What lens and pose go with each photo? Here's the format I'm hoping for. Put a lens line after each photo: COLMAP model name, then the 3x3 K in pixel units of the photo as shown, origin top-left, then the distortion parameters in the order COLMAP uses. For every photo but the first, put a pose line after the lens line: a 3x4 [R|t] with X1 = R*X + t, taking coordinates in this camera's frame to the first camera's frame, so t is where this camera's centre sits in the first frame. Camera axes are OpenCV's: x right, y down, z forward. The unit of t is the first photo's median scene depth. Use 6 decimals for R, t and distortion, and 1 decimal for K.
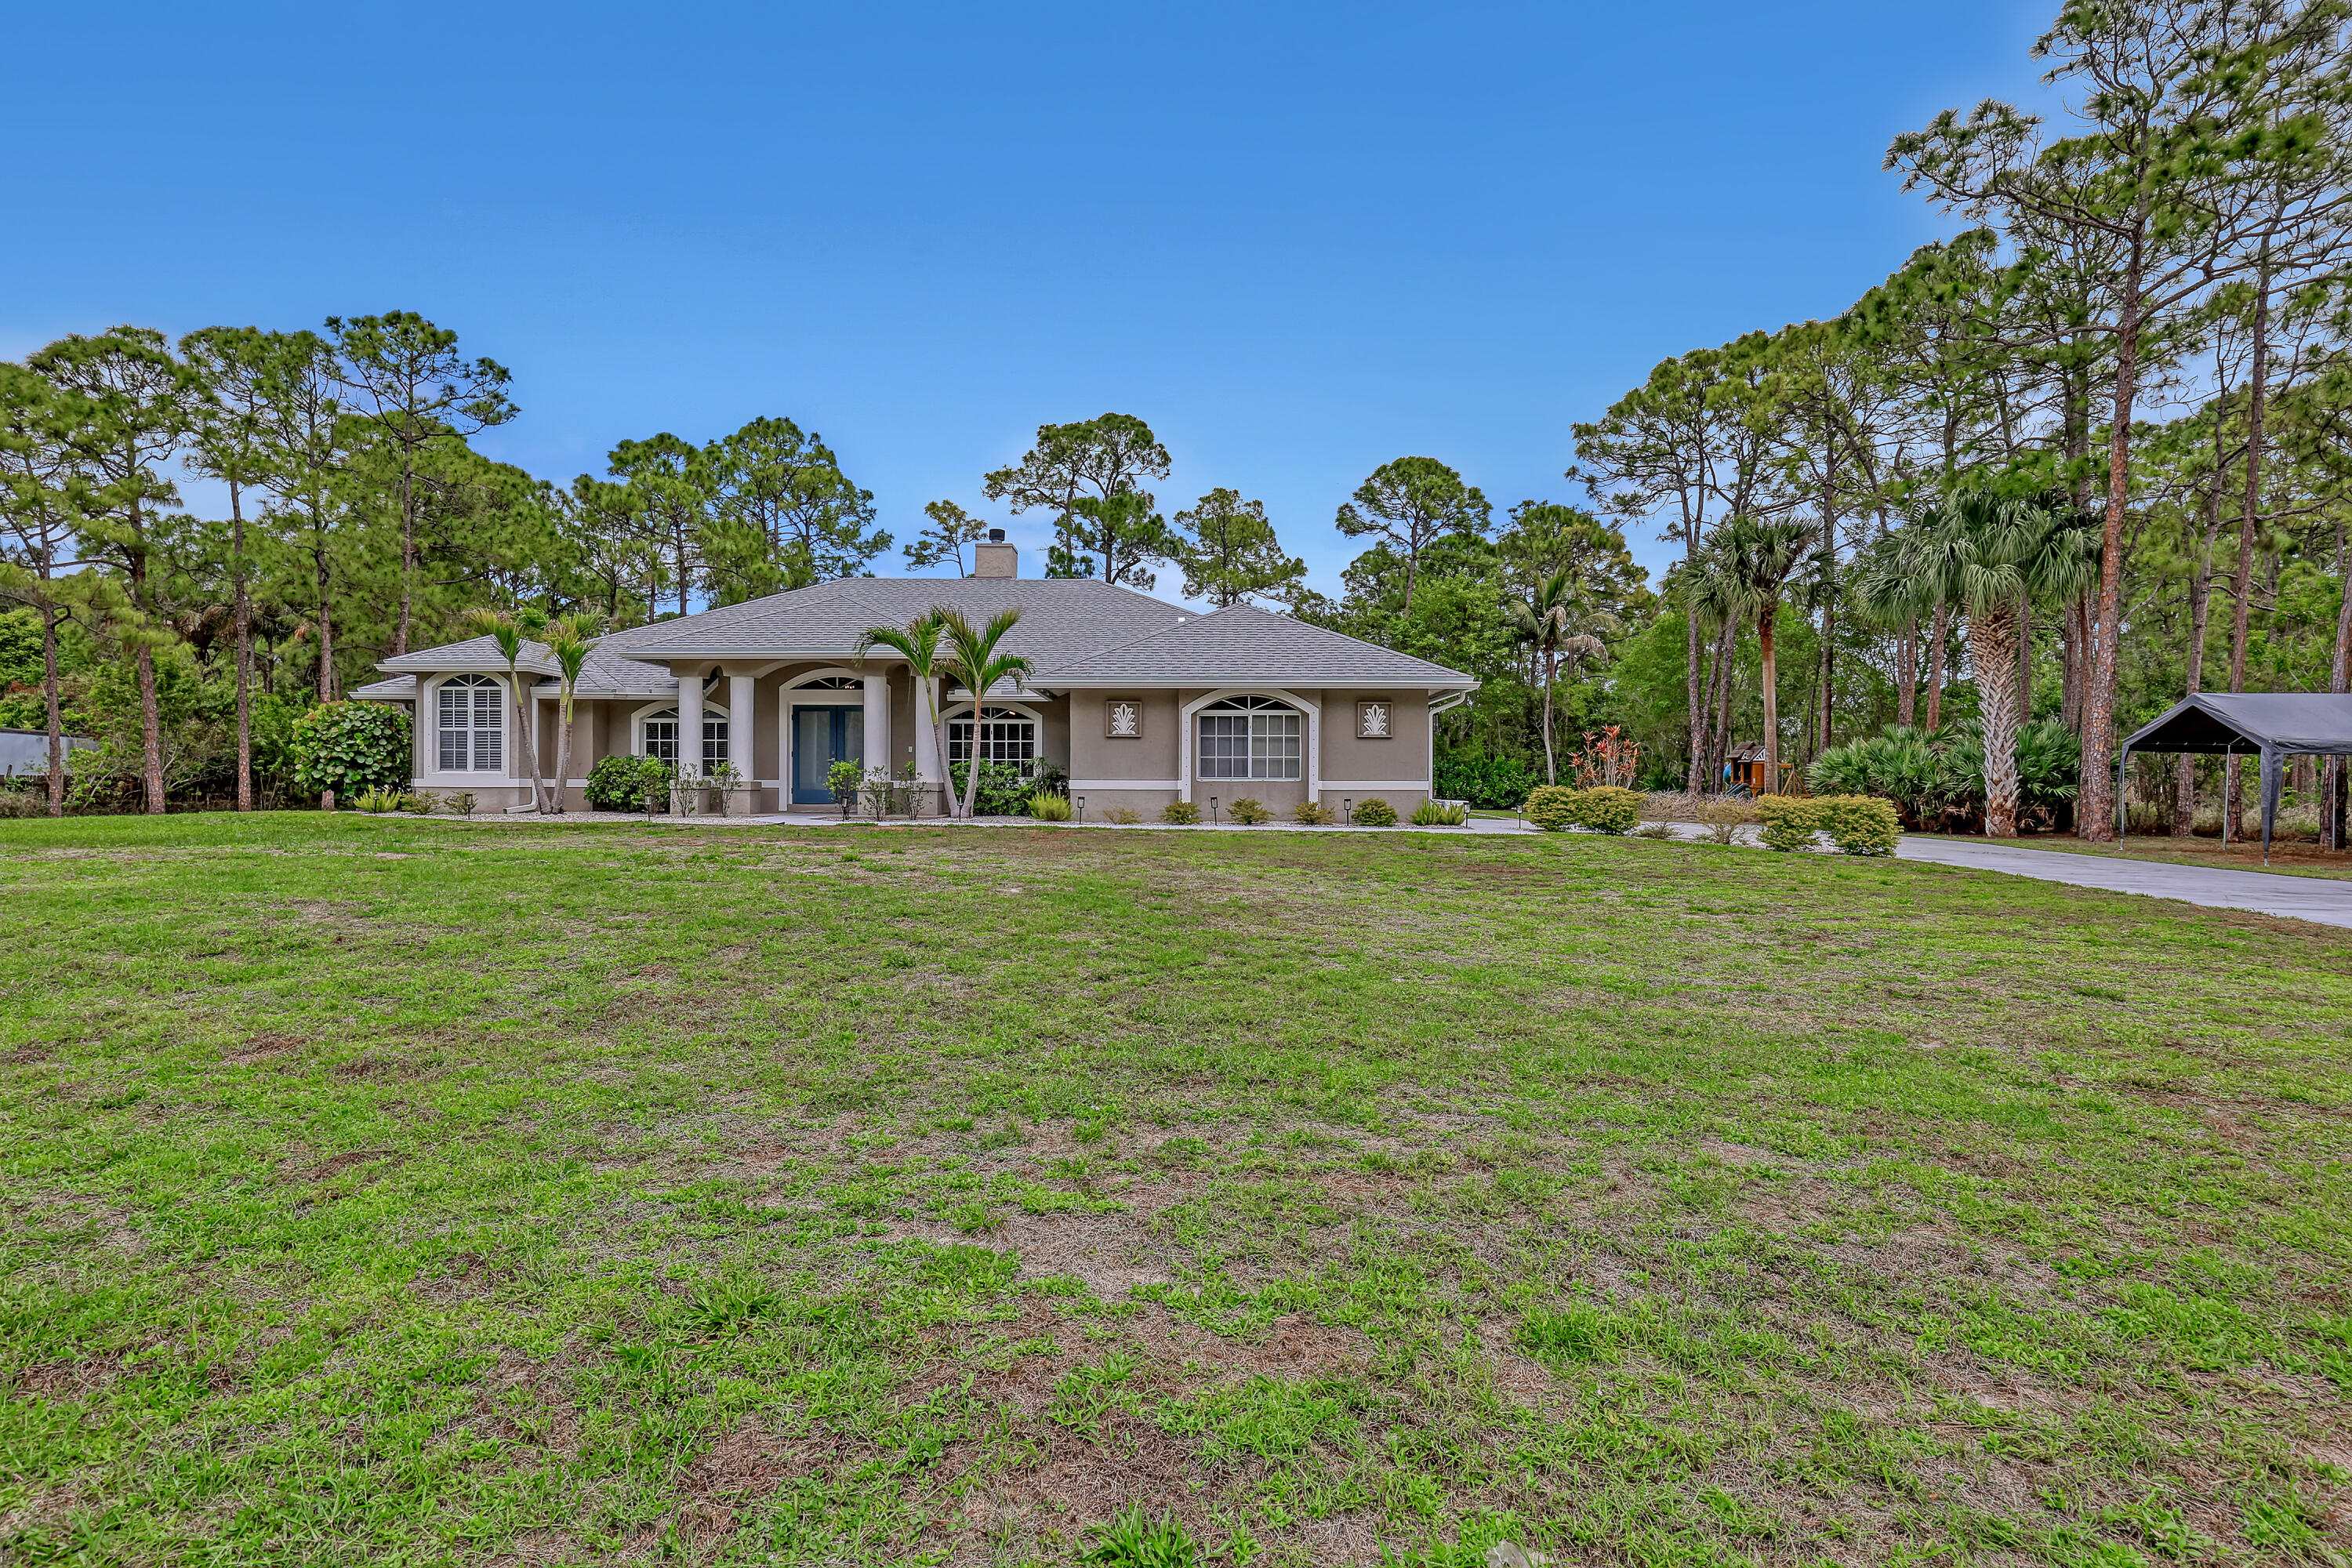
lens RADIAL K [[1105.4, 0, 1194.6], [0, 1105.4, 793.7], [0, 0, 1]] dist [-0.014209, -0.000191]
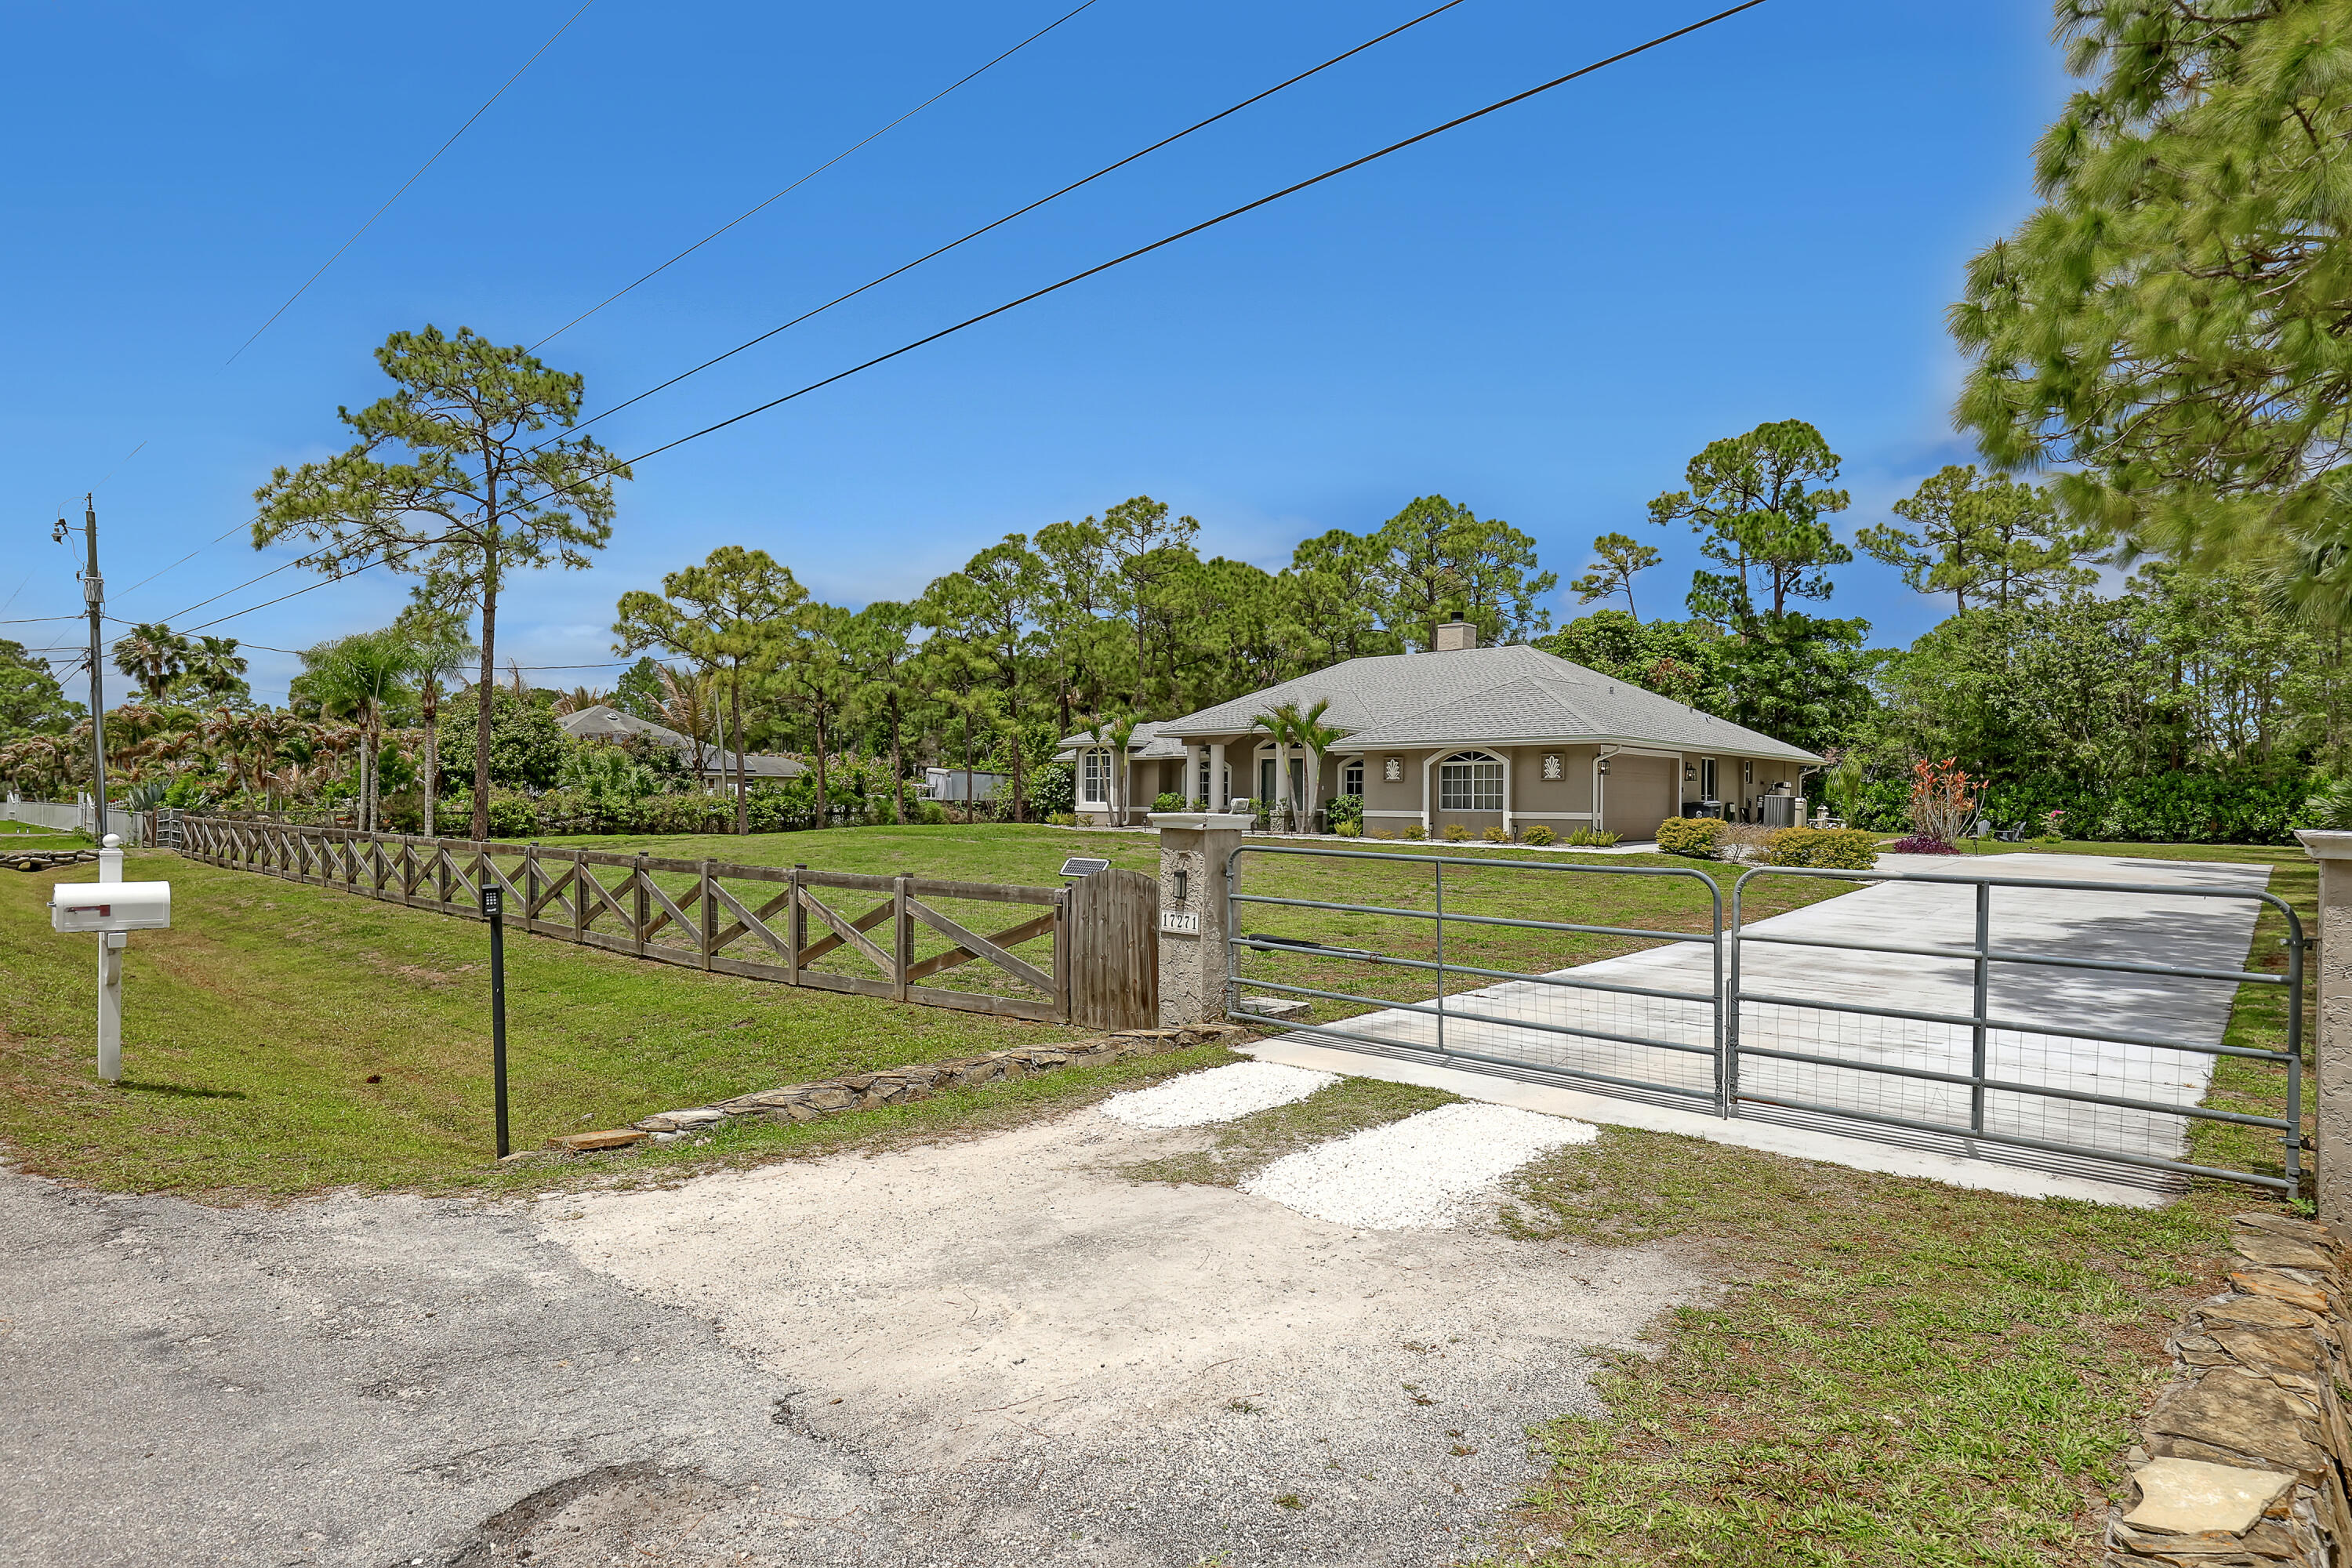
lens RADIAL K [[1249.5, 0, 1212.7], [0, 1249.5, 793.1], [0, 0, 1]] dist [-0.002948, -0.000316]
pose [[0.756963, -0.001764, -0.653455, 0.401037], [-0.009678, 0.999856, -0.013911, -0.005160], [0.653386, 0.016854, 0.756838, -0.195601]]
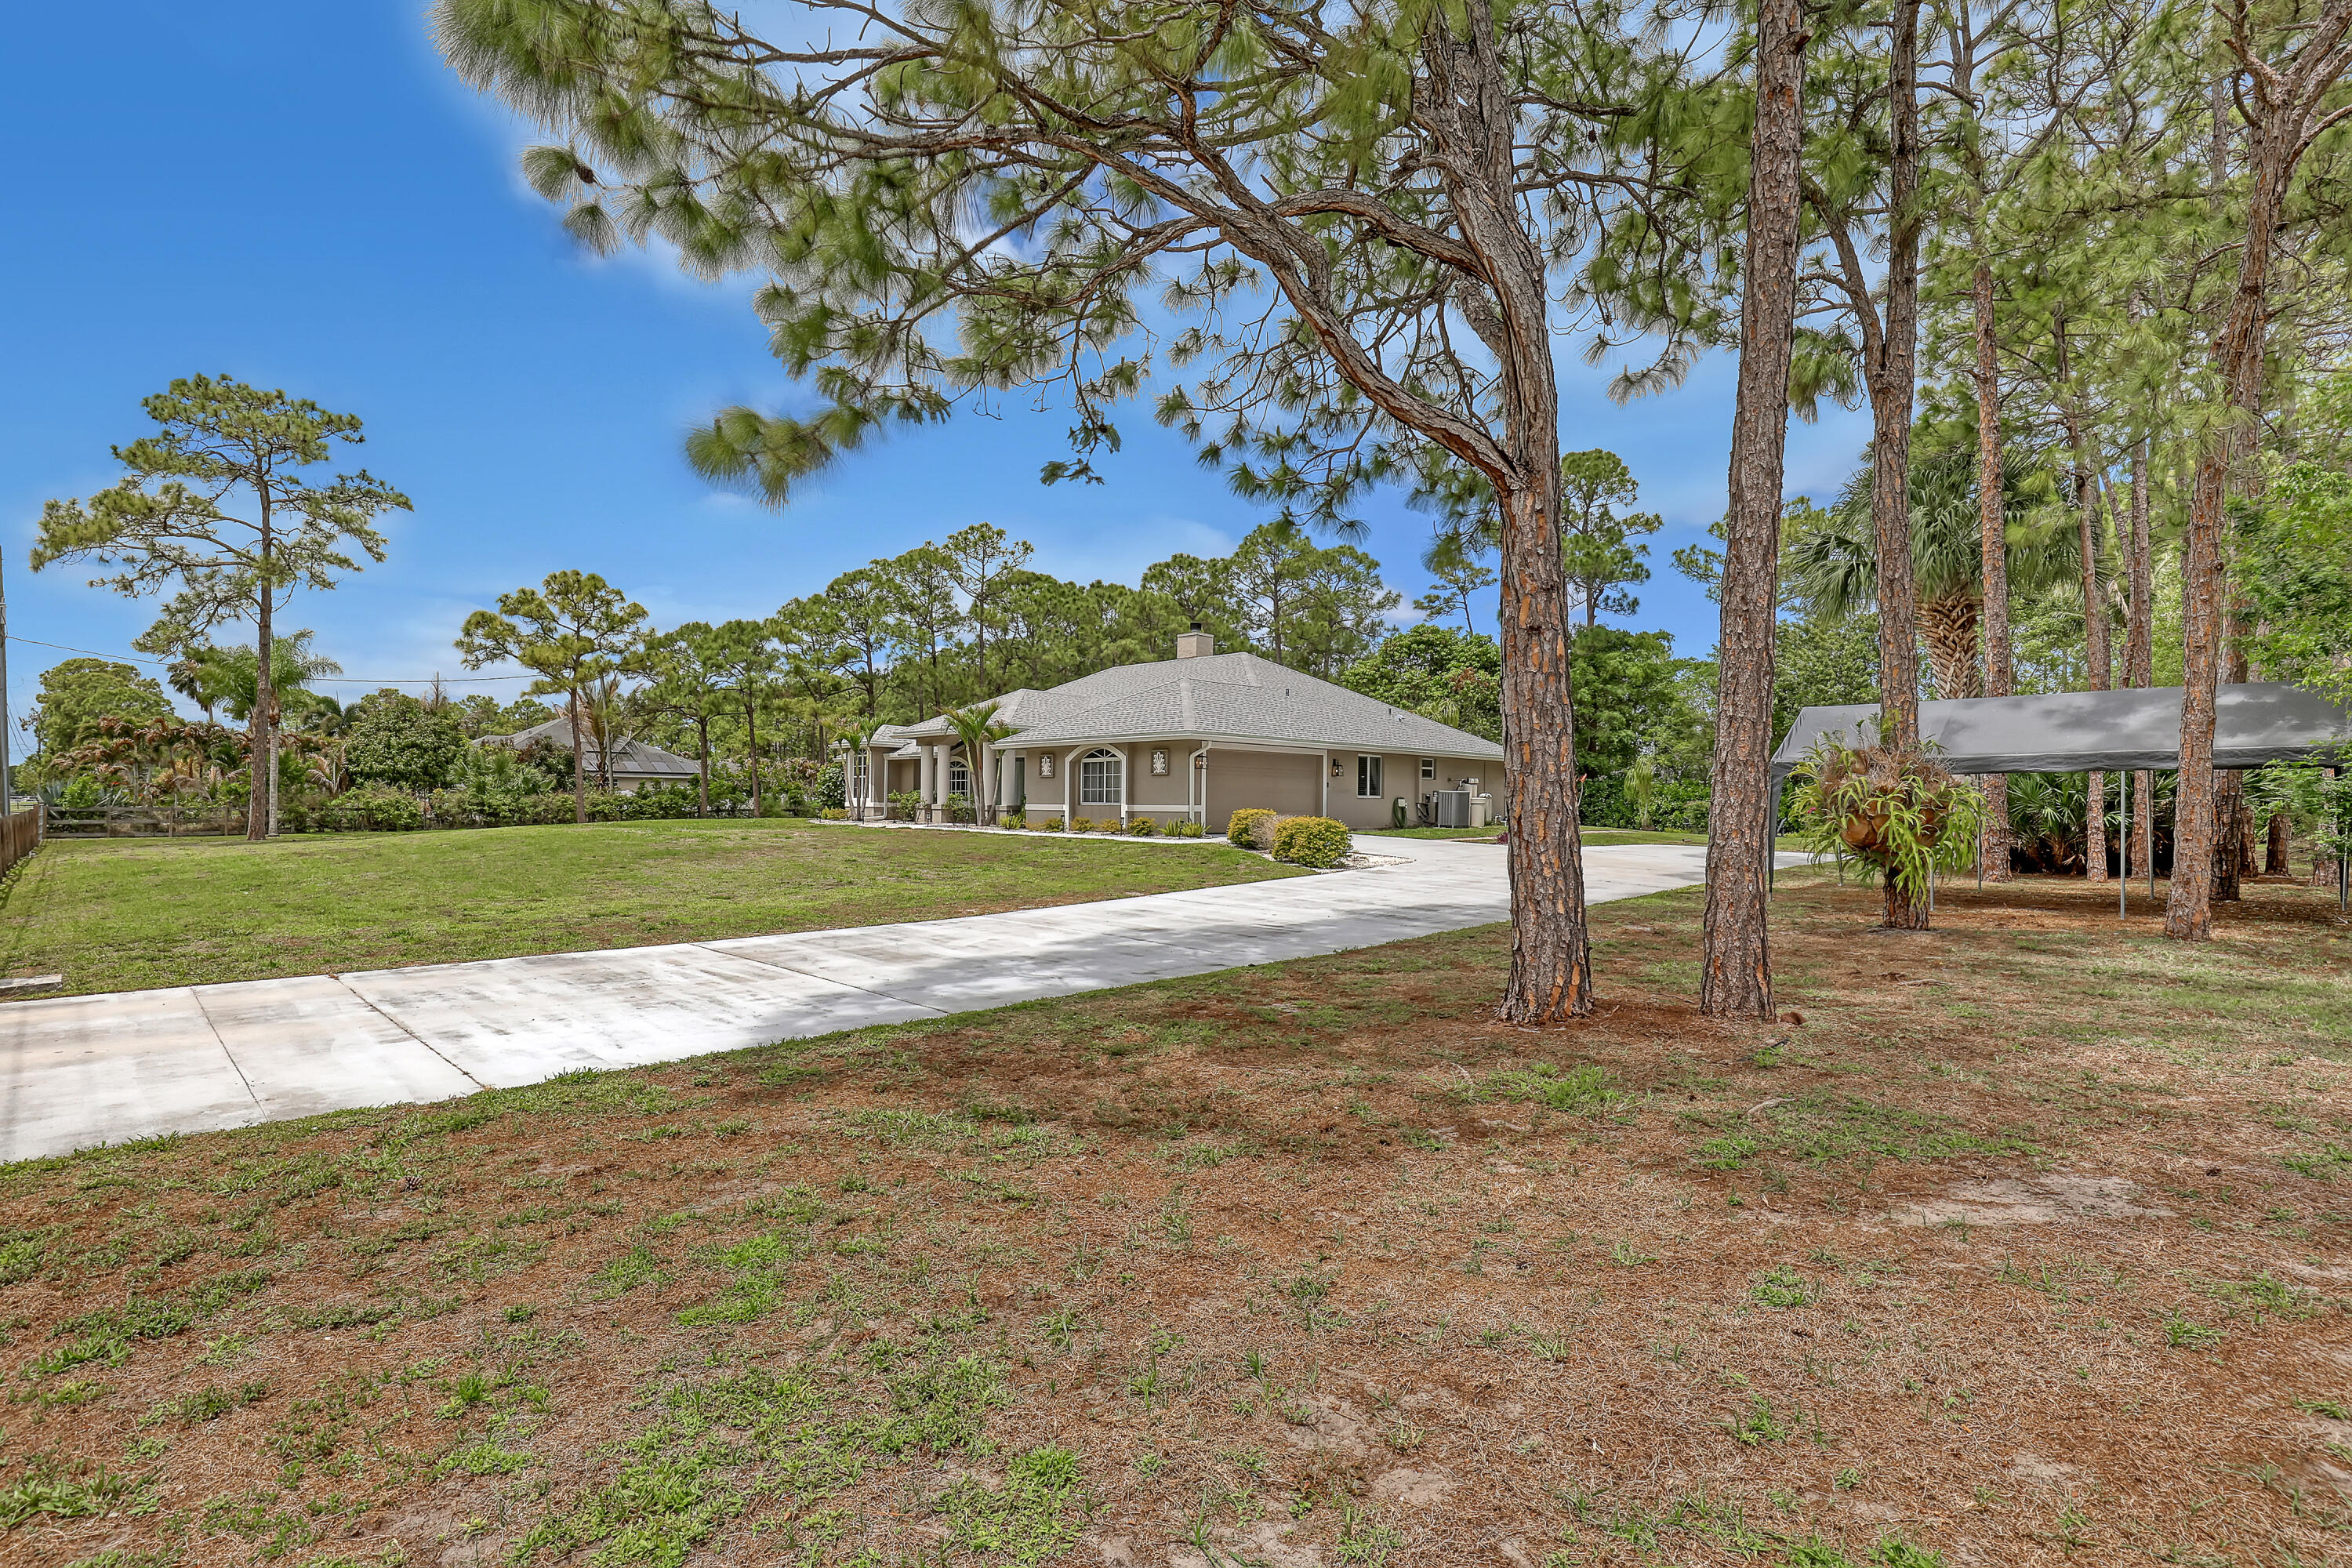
lens RADIAL K [[1105.4, 0, 1194.6], [0, 1105.4, 793.7], [0, 0, 1]] dist [-0.014209, -0.000191]
pose [[0.731127, -0.004025, -0.682229, 0.556936], [-0.009810, 0.999817, -0.016411, -0.001887], [0.682170, 0.018691, 0.730954, -0.002162]]
